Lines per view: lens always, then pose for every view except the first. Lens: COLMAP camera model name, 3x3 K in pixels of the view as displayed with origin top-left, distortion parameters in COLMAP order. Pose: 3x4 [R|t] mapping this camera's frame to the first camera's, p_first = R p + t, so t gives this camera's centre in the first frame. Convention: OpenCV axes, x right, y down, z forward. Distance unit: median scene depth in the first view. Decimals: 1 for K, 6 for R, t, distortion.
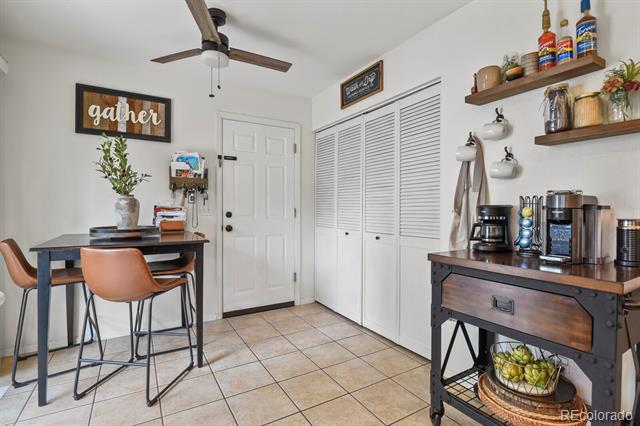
lens RADIAL K [[308.7, 0, 325.3], [0, 308.7, 209.3], [0, 0, 1]] dist [-0.015089, -0.004381]
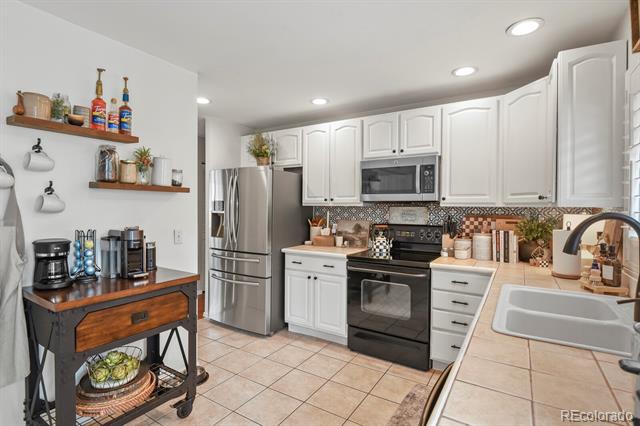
lens RADIAL K [[308.7, 0, 324.3], [0, 308.7, 211.9], [0, 0, 1]] dist [-0.015089, -0.004381]
pose [[-0.446380, -0.002699, 0.894839, -0.804710], [0.002013, 0.999990, 0.004020, -0.120630], [-0.894841, 0.003596, -0.446370, 0.731840]]
